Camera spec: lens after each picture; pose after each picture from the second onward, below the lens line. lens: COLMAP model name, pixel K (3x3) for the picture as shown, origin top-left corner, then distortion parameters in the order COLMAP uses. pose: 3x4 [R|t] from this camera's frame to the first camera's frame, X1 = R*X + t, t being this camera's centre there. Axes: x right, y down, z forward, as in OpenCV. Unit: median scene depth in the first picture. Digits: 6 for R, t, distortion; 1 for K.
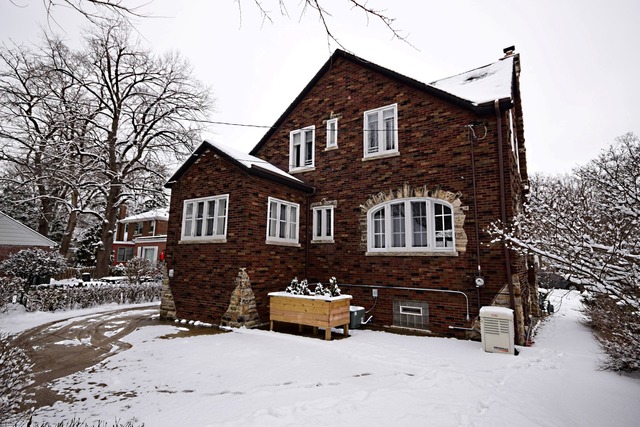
lens RADIAL K [[322.5, 0, 322.9], [0, 322.5, 213.9], [0, 0, 1]] dist [0.008290, 0.000654]
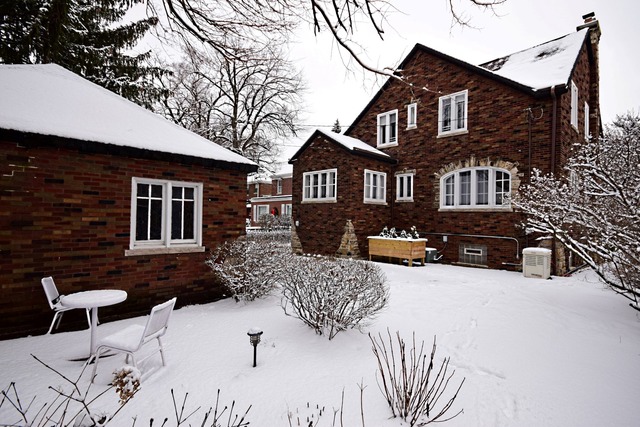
lens RADIAL K [[322.5, 0, 316.5], [0, 322.5, 213.8], [0, 0, 1]] dist [0.008290, 0.000654]
pose [[0.971666, 0.000452, -0.236358, -0.040397], [0.031082, 0.991069, 0.129675, -0.048697], [0.234306, -0.133348, 0.962974, -0.394979]]
